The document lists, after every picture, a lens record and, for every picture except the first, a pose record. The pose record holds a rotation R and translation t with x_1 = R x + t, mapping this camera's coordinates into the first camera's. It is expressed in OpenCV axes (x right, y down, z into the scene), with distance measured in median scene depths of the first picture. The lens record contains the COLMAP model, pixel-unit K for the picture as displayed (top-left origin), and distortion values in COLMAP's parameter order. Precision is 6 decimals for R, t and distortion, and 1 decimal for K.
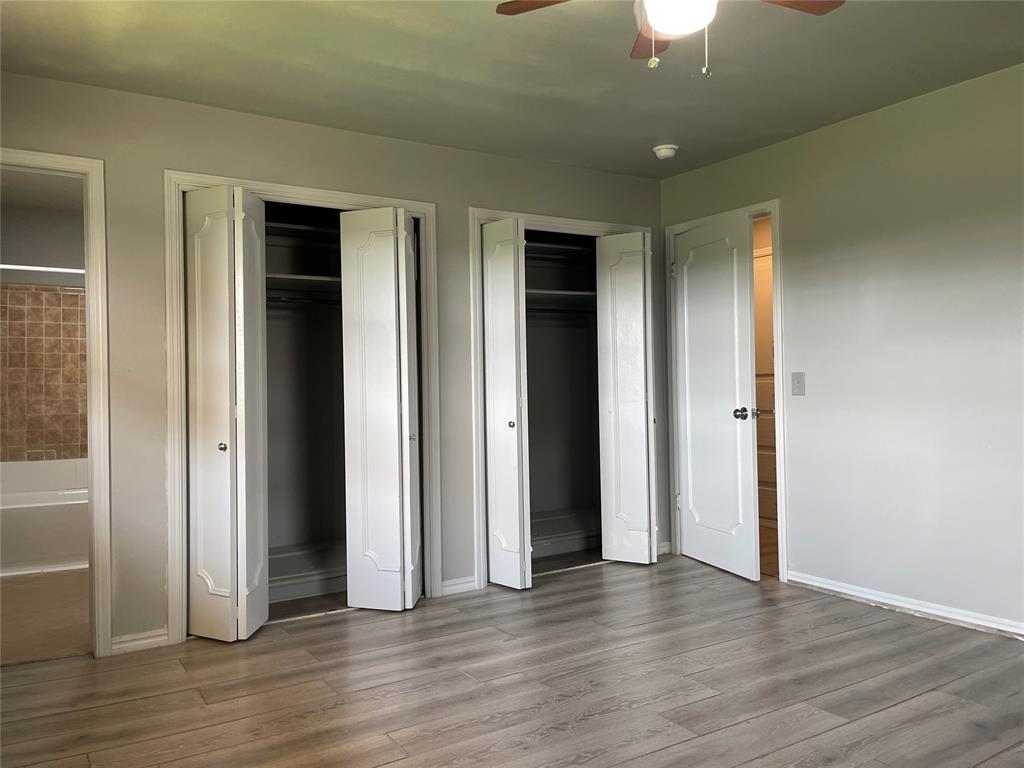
lens RADIAL K [[786.4, 0, 504.8], [0, 786.4, 376.5], [0, 0, 1]] dist [0.079141, -0.120620]
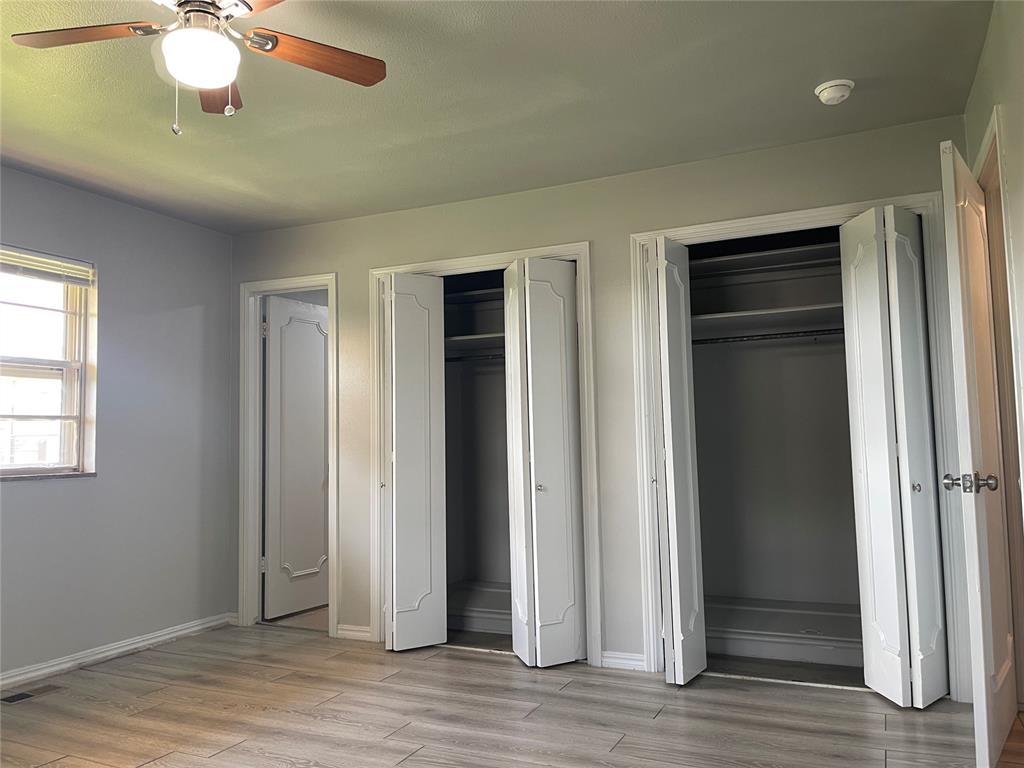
lens RADIAL K [[786.4, 0, 504.8], [0, 786.4, 376.5], [0, 0, 1]] dist [0.079141, -0.120620]
pose [[0.535945, -0.057843, -0.842269, 0.762780], [0.021794, 0.998266, -0.054688, -0.008864], [0.843971, 0.010953, 0.536276, 0.486534]]
